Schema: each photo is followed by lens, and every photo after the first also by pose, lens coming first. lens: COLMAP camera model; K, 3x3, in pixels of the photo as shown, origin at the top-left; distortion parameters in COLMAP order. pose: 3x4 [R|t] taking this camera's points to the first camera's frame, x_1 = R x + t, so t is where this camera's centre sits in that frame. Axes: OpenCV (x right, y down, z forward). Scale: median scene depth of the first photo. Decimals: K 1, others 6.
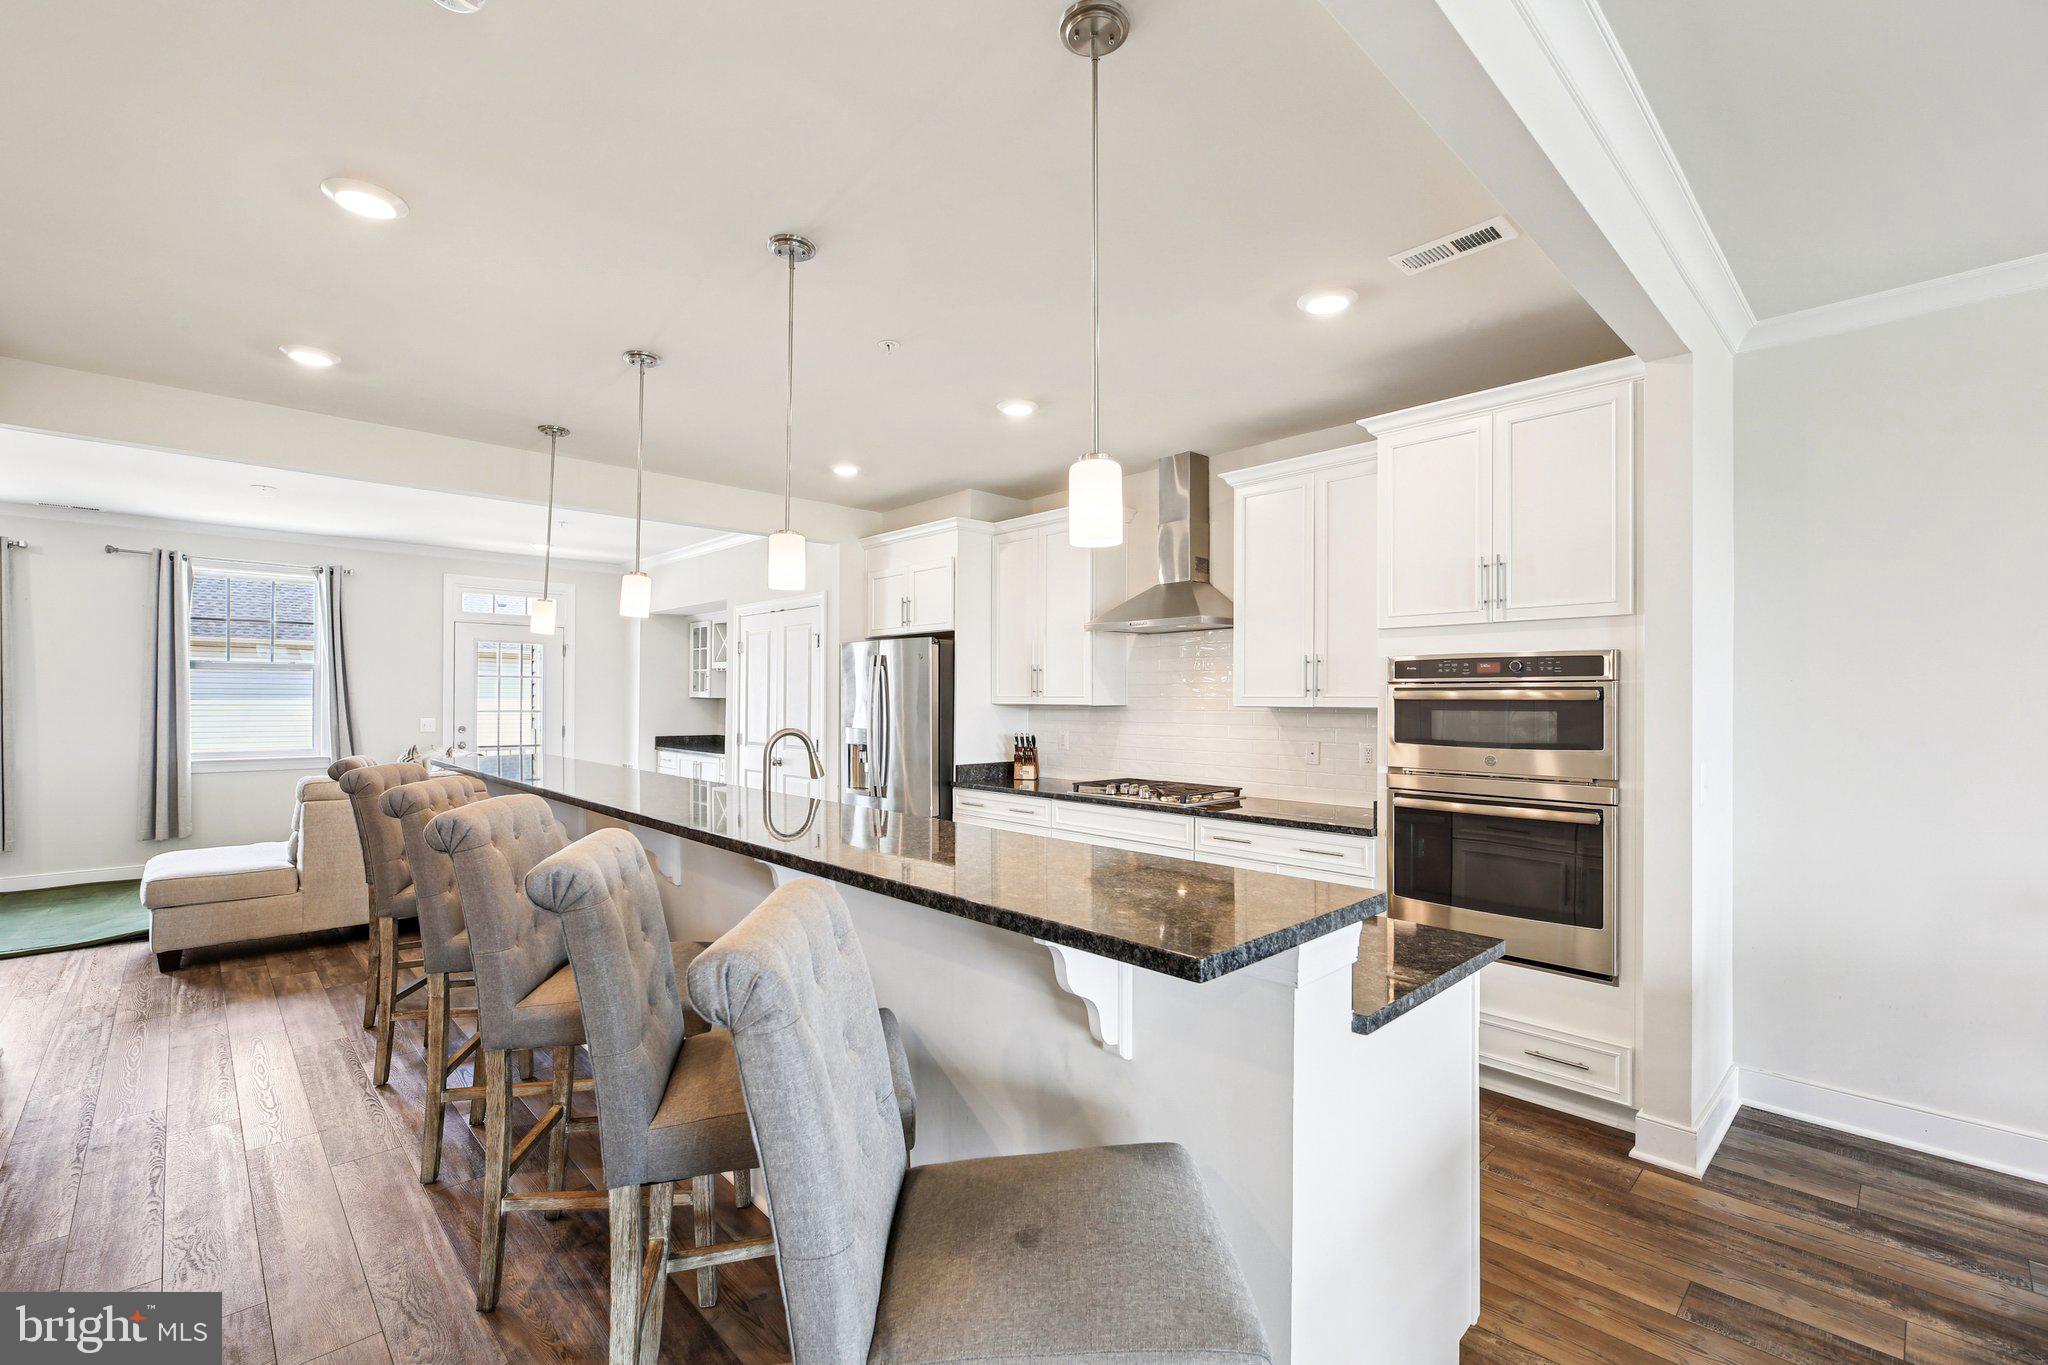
lens RADIAL K [[867.5, 0, 1017.9], [0, 867.5, 694.1], [0, 0, 1]] dist [-0.002150, -0.000735]
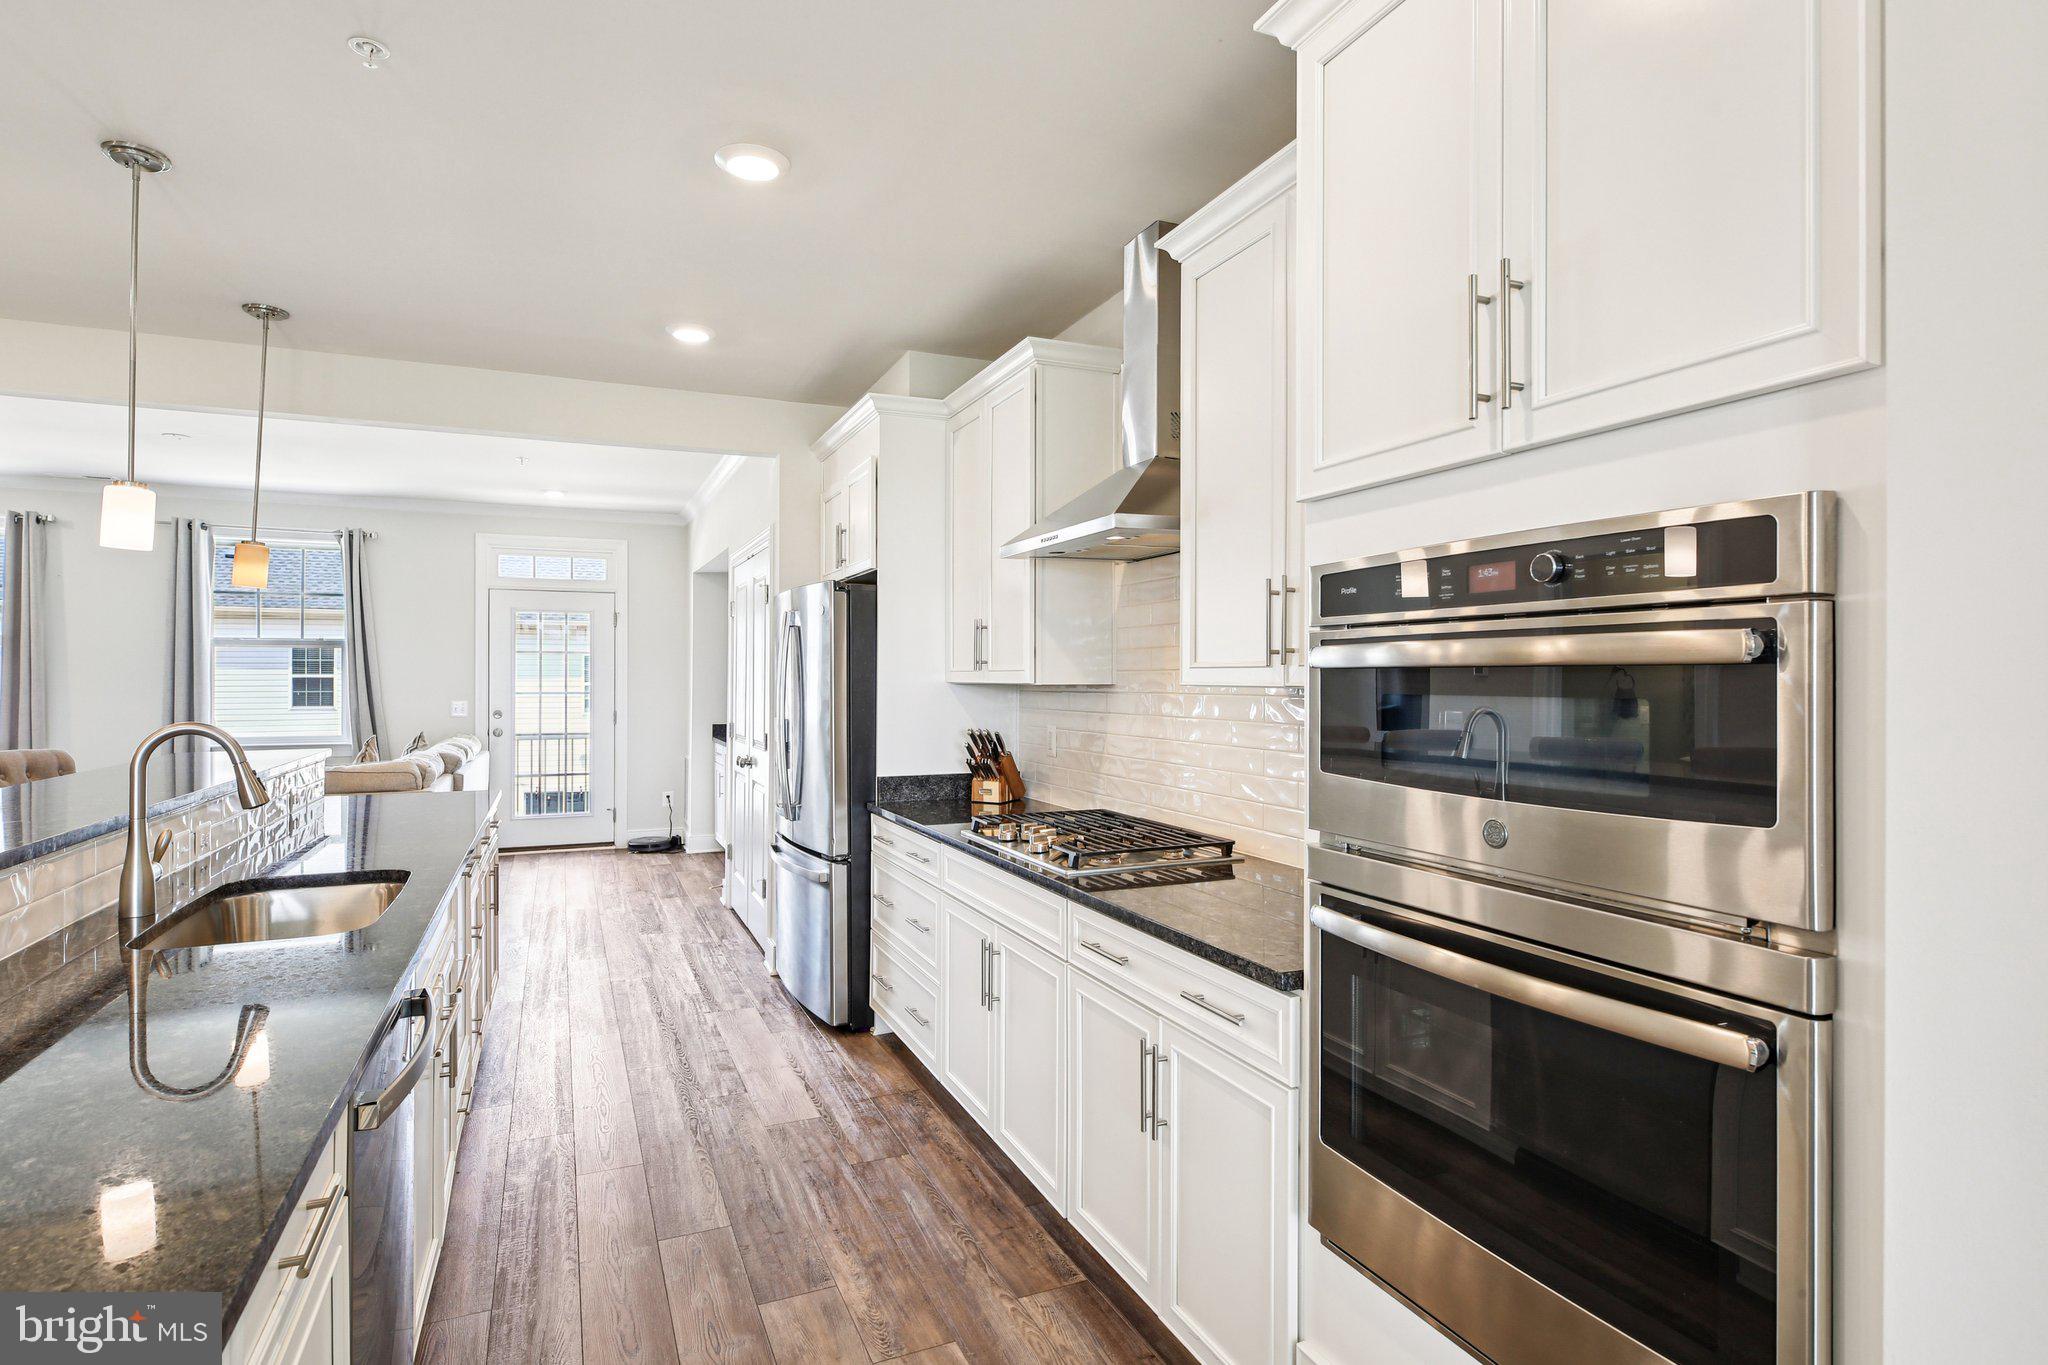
lens RADIAL K [[1043.7, 0, 1022.9], [0, 1043.7, 671.9], [0, 0, 1]] dist [-0.000315, -0.000391]
pose [[0.943189, -0.005084, -0.332219, 0.286354], [0.004661, 0.999987, -0.002068, 0.005217], [0.332225, 0.000402, 0.943200, 0.297488]]
